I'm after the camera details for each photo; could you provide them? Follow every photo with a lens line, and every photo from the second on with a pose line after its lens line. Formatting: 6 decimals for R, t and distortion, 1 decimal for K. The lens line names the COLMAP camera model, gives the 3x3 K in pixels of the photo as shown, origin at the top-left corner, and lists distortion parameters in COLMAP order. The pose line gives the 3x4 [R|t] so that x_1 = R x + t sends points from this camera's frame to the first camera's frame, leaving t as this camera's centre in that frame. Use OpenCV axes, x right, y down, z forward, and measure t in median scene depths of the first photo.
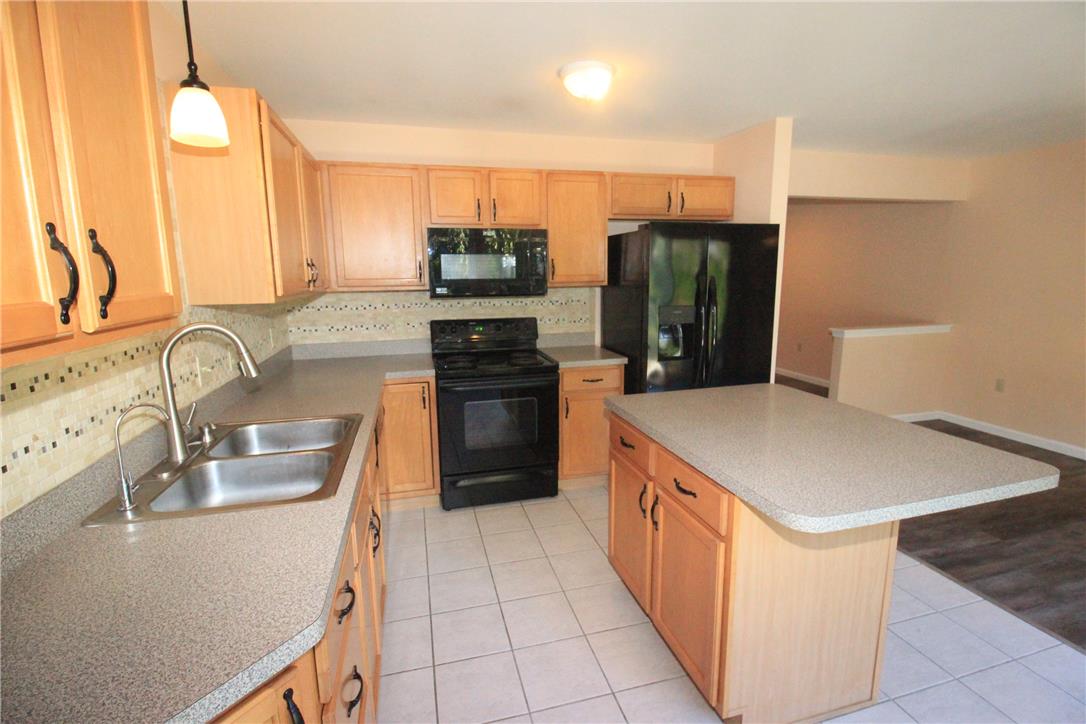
lens RADIAL K [[500.8, 0, 545.7], [0, 500.8, 356.1], [0, 0, 1]] dist [-0.024140, -0.005507]
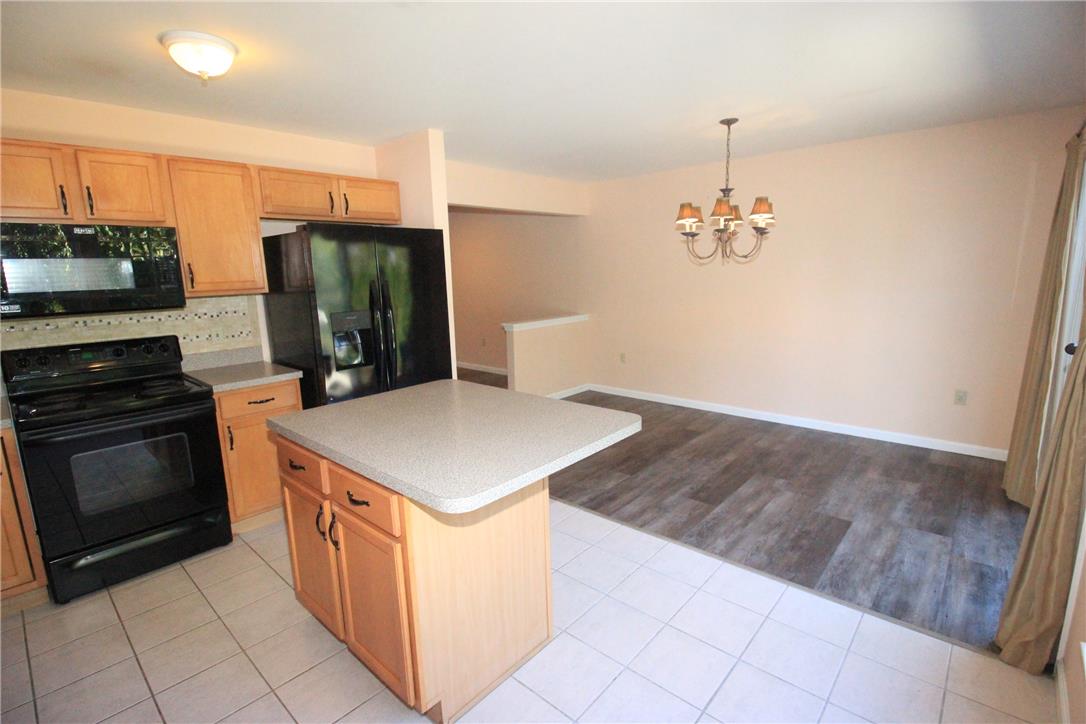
lens RADIAL K [[500.8, 0, 554.3], [0, 500.8, 357.0], [0, 0, 1]] dist [-0.024140, -0.005507]
pose [[0.823389, -0.101912, 0.558251, 0.043339], [0.105460, 0.994085, 0.025928, 0.003281], [-0.557591, 0.037524, 0.829267, -0.011831]]
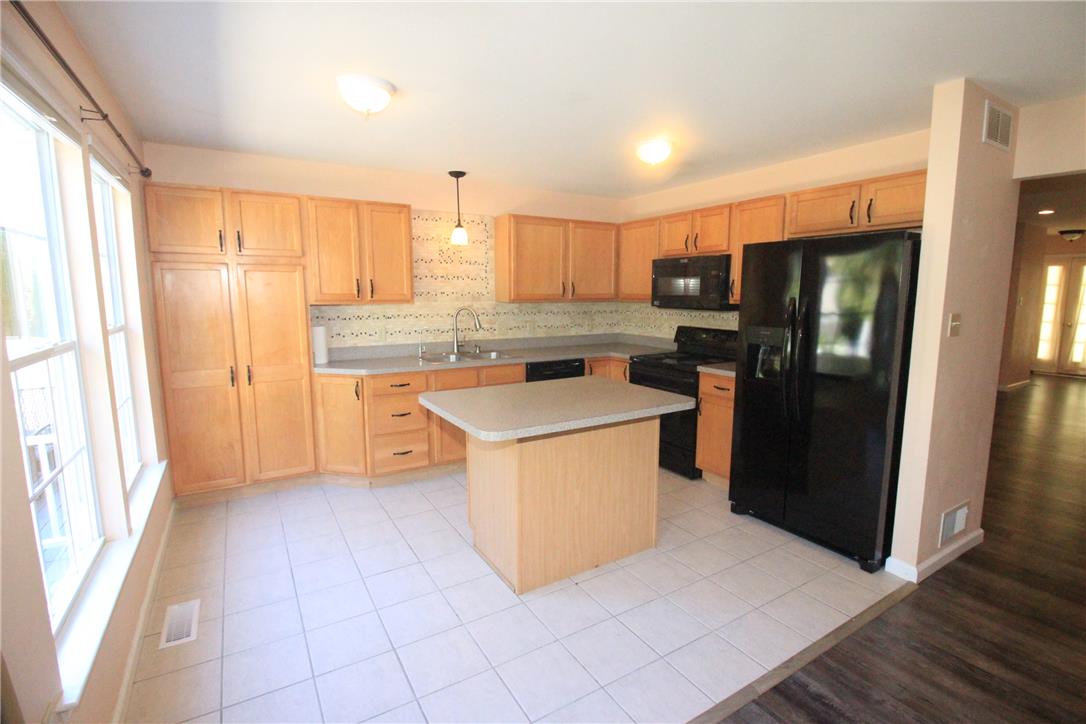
lens RADIAL K [[500.8, 0, 541.7], [0, 500.8, 357.9], [0, 0, 1]] dist [-0.024140, -0.005507]
pose [[0.287850, 0.139500, -0.947461, 1.046242], [-0.160503, 0.982368, 0.095877, -0.062222], [0.944130, 0.124472, 0.305165, 0.282941]]
